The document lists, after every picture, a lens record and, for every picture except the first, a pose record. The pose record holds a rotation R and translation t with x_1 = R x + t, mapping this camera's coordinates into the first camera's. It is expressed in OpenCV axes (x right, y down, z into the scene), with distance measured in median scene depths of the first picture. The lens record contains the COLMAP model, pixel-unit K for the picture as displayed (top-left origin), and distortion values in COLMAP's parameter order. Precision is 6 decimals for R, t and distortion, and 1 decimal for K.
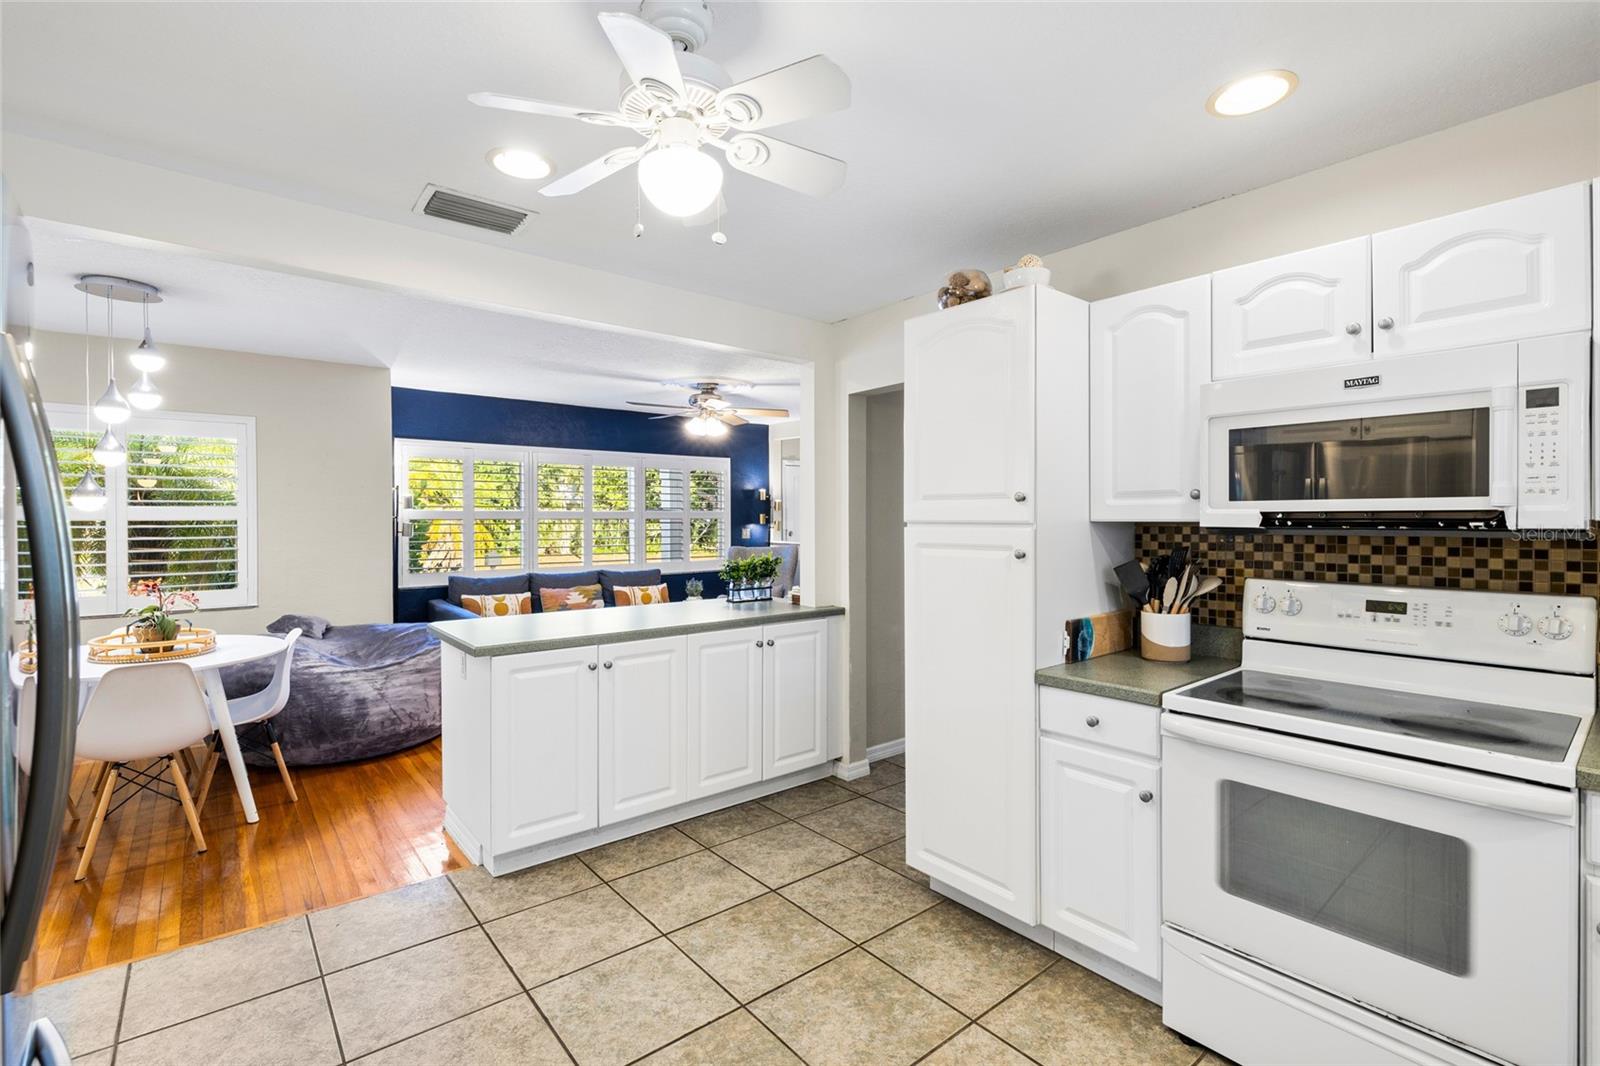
lens RADIAL K [[719.1, 0, 799.2], [0, 719.1, 522.8], [0, 0, 1]] dist [-0.008376, 0.001442]
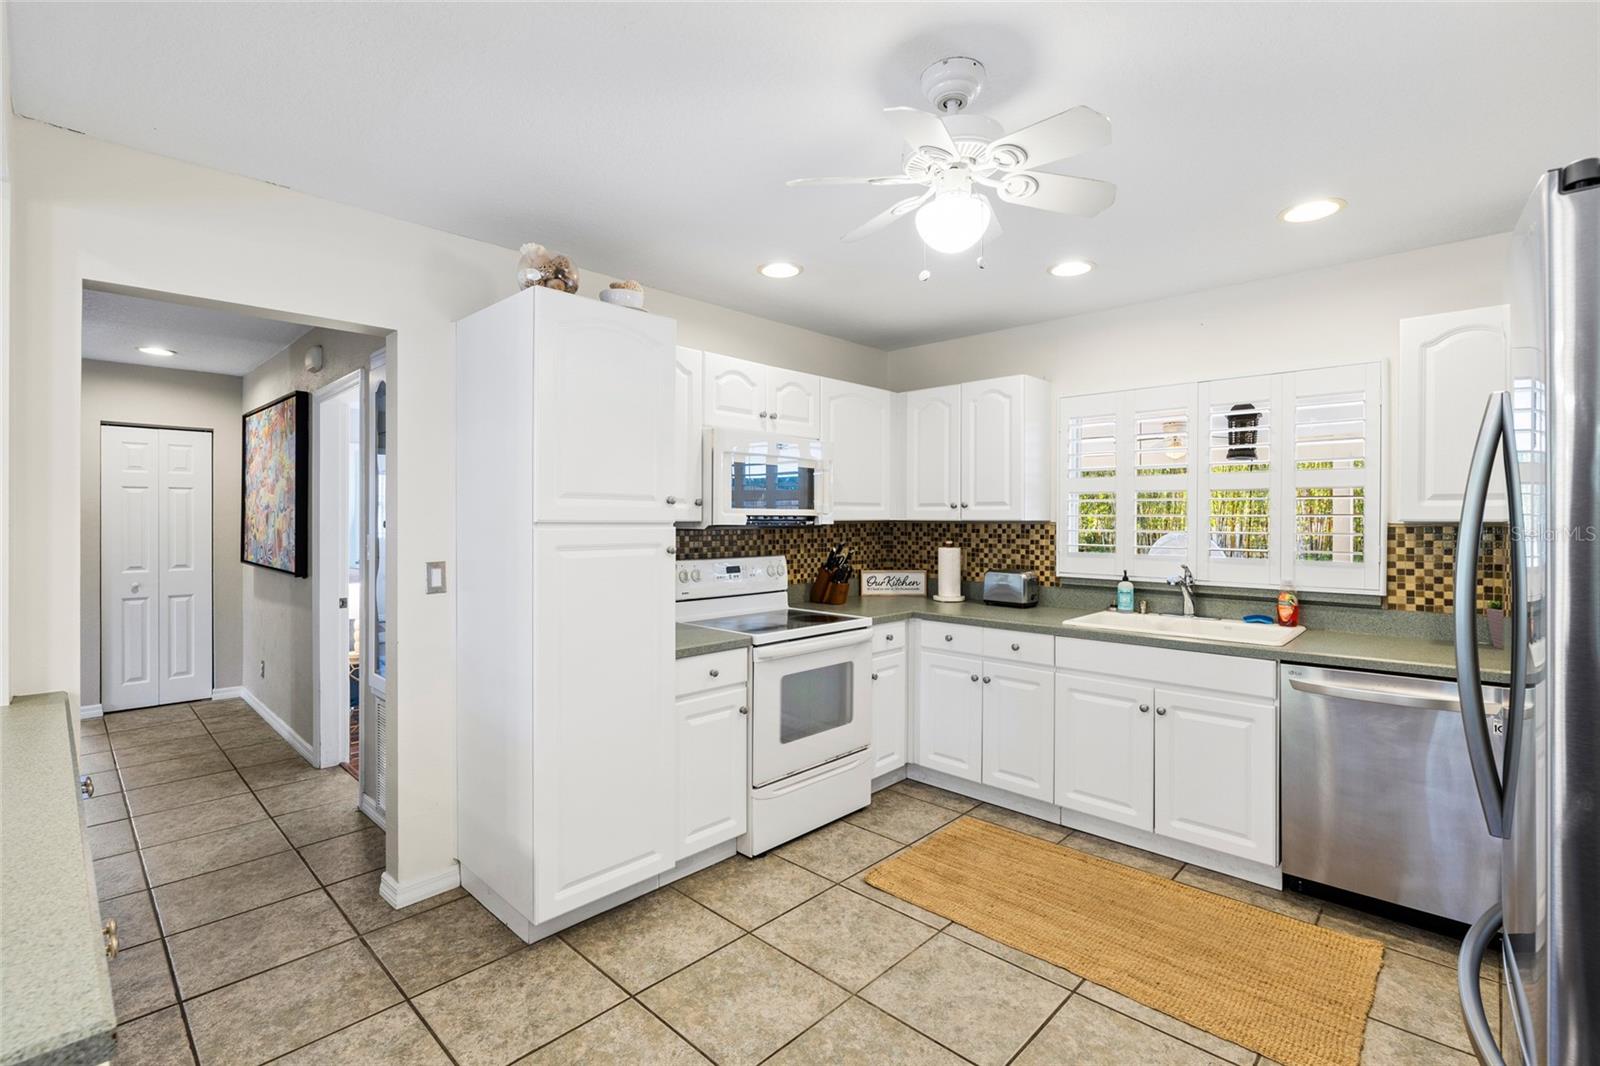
lens RADIAL K [[719.1, 0, 799.2], [0, 719.1, 522.8], [0, 0, 1]] dist [-0.008376, 0.001442]
pose [[-0.116538, -0.002395, 0.993183, -0.888904], [0.002877, 0.999992, 0.002749, -0.002439], [-0.993182, 0.003178, -0.116530, 0.962964]]
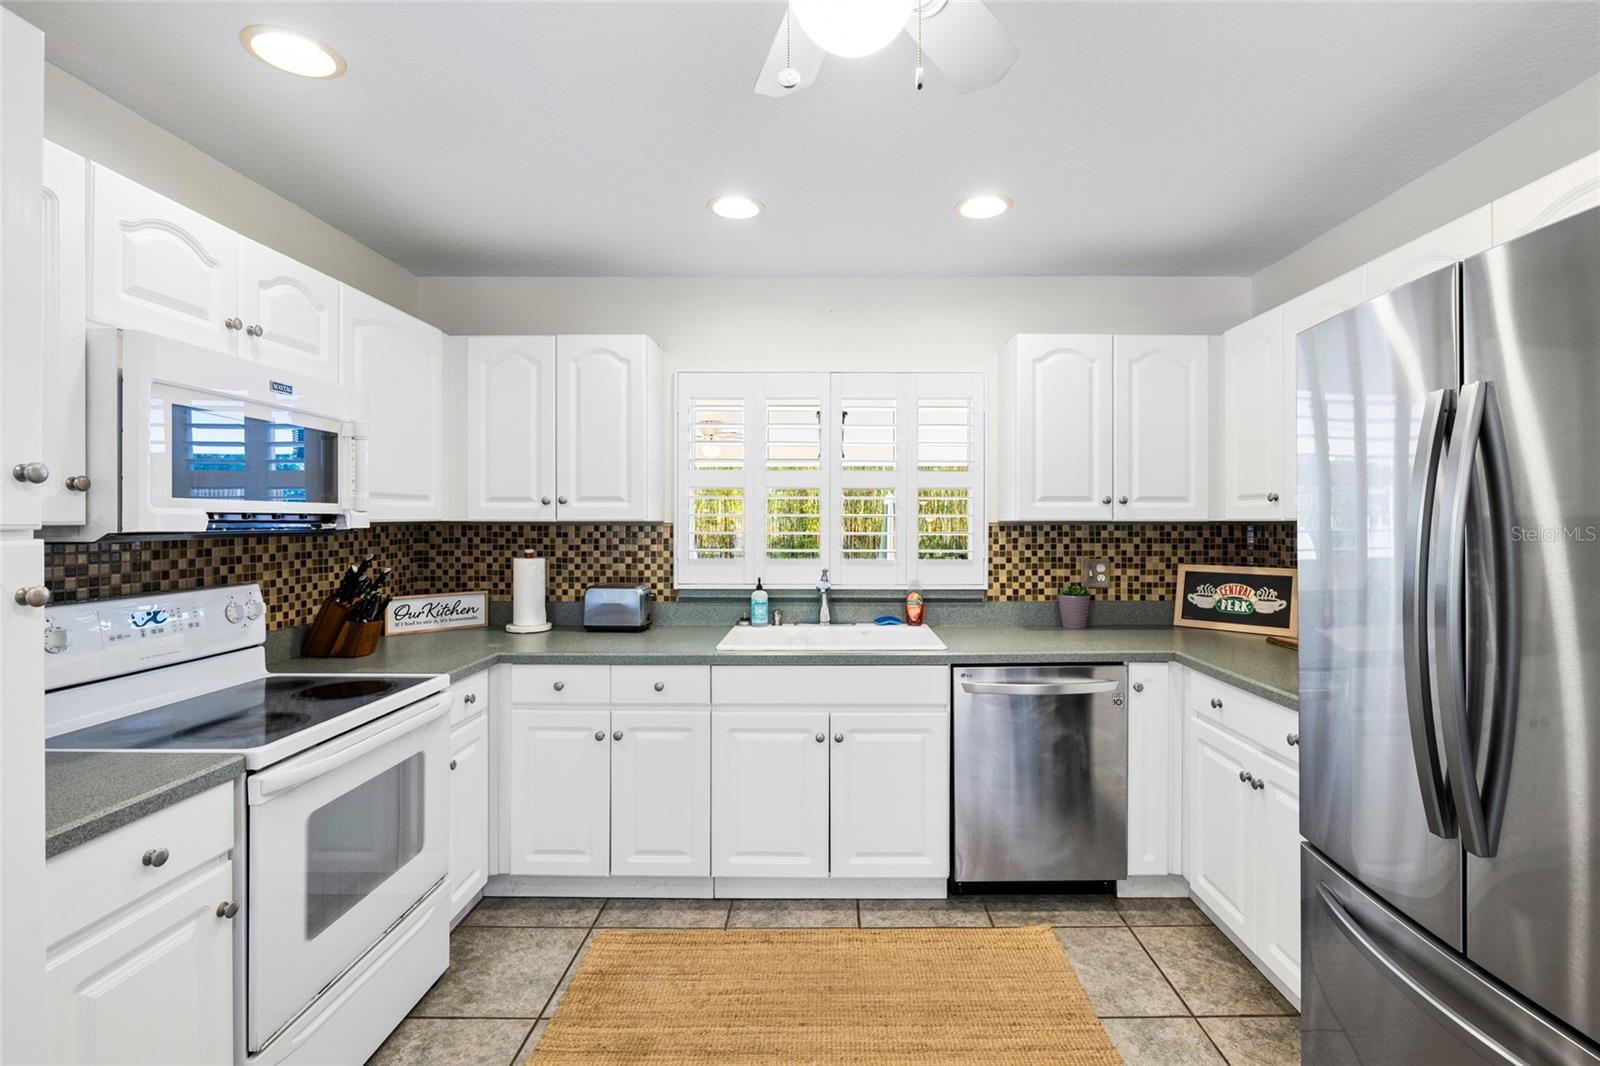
lens RADIAL K [[734.9, 0, 828.5], [0, 734.9, 523.9], [0, 0, 1]] dist [-0.009385, 0.001159]
pose [[-0.767514, -0.000254, 0.641033, -0.400102], [0.005345, 0.999963, 0.006797, -0.003670], [-0.641010, 0.008643, -0.767484, 1.066509]]
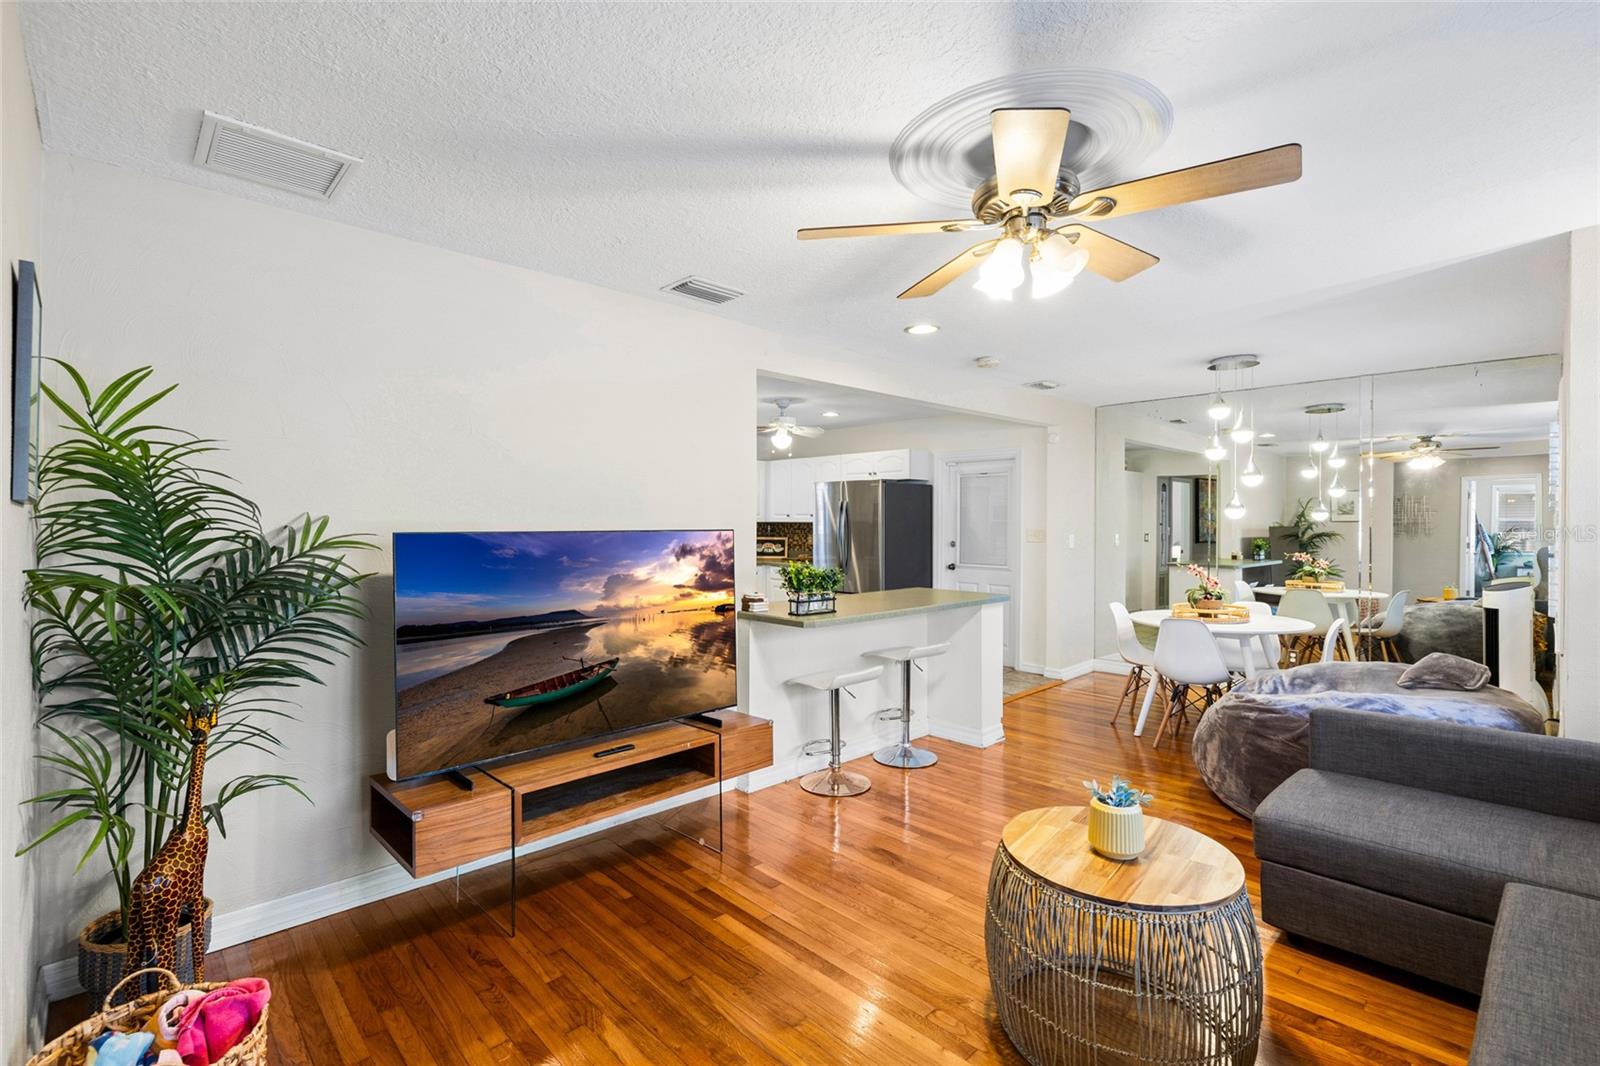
lens RADIAL K [[728.8, 0, 797.6], [0, 728.8, 526.0], [0, 0, 1]] dist [-0.007061, 0.000668]
pose [[-0.997506, -0.005382, -0.070381, 0.029902], [-0.006283, 0.999901, 0.012592, -0.025911], [0.070306, 0.013003, -0.997441, 3.666294]]
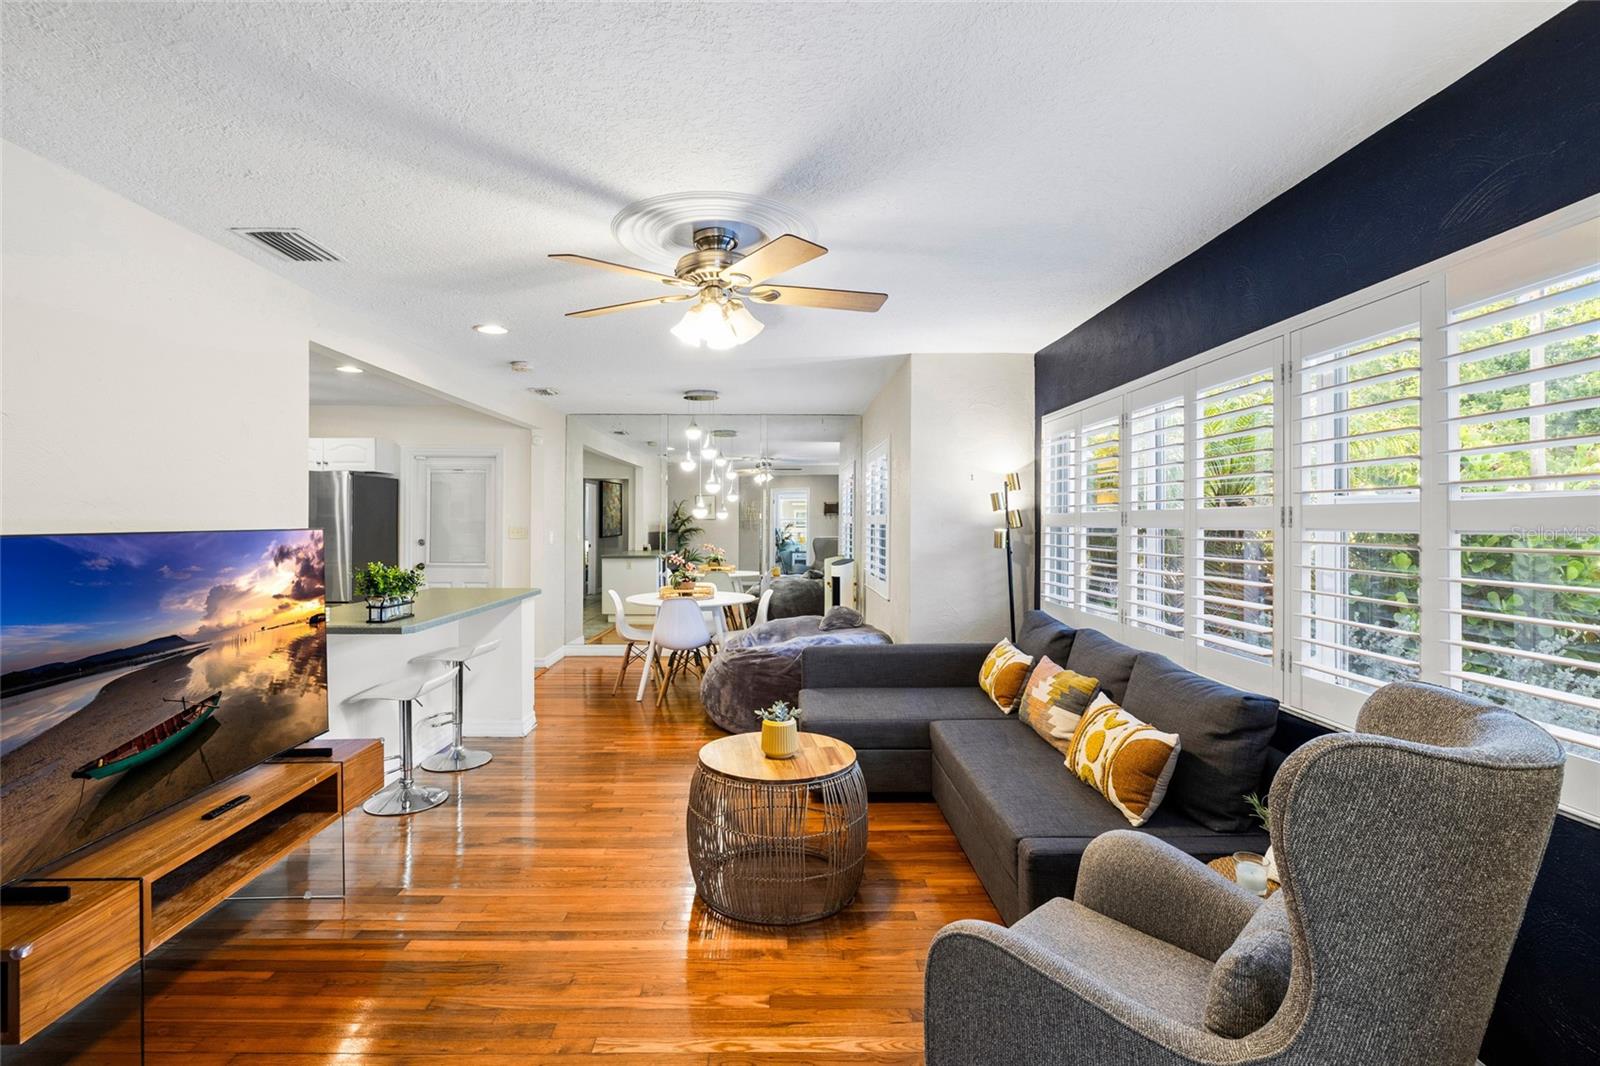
lens RADIAL K [[743.6, 0, 776.1], [0, 743.6, 517.7], [0, 0, 1]] dist [-0.001136, 0.000083]
pose [[-0.638383, -0.010479, -0.769647, 0.597623], [-0.013311, 0.999908, -0.002574, -0.024121], [0.769604, 0.008601, -0.638464, 3.621567]]
